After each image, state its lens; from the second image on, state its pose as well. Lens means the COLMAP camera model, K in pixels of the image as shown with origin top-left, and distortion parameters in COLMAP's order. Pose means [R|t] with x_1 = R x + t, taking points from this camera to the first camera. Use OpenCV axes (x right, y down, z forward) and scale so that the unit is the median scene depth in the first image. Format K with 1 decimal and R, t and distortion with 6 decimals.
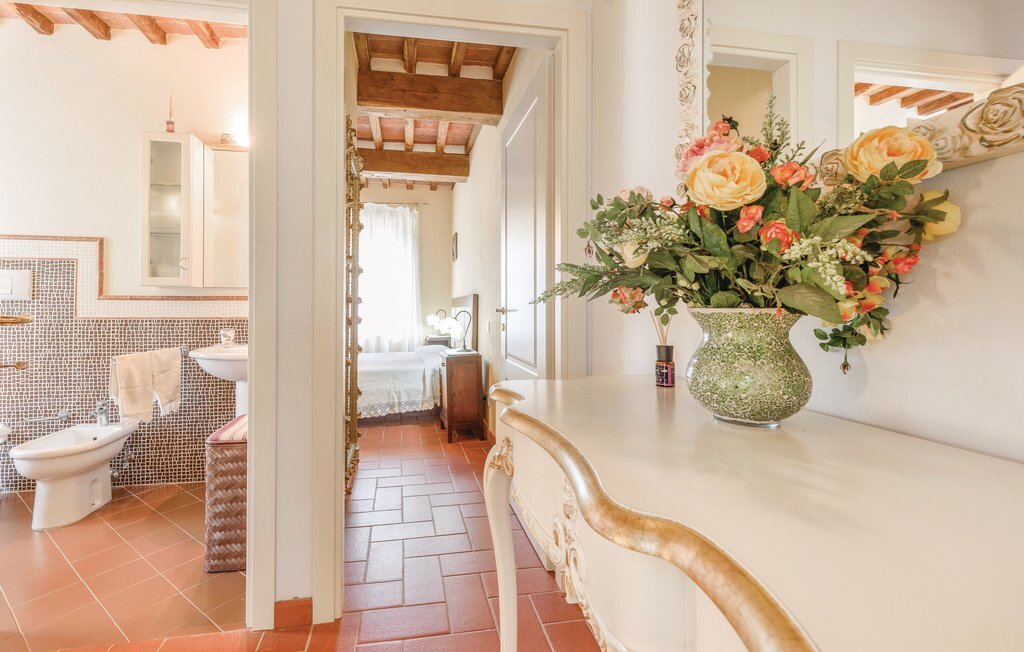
lens RADIAL K [[432.3, 0, 472.4], [0, 432.3, 305.3], [0, 0, 1]] dist [0.000256, -0.000079]
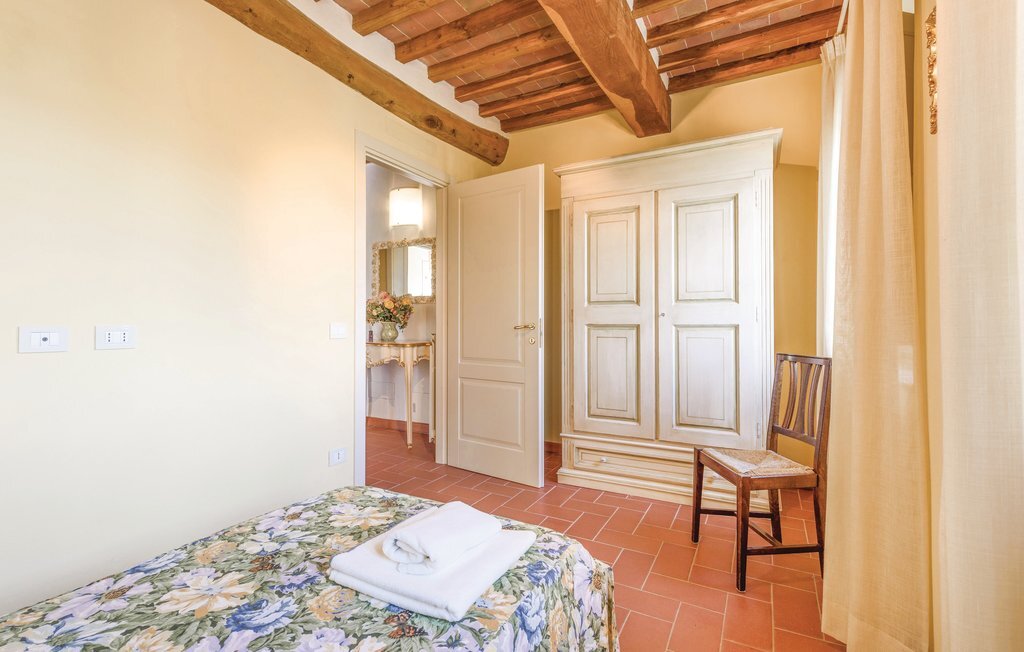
lens RADIAL K [[465.1, 0, 512.0], [0, 465.1, 326.0], [0, 0, 1]] dist [-0.000092, -0.000019]
pose [[0.610476, 0.003616, 0.792027, -0.844594], [-0.008389, 0.999963, 0.001901, 0.008442], [-0.791990, -0.007805, 0.610484, -1.052534]]
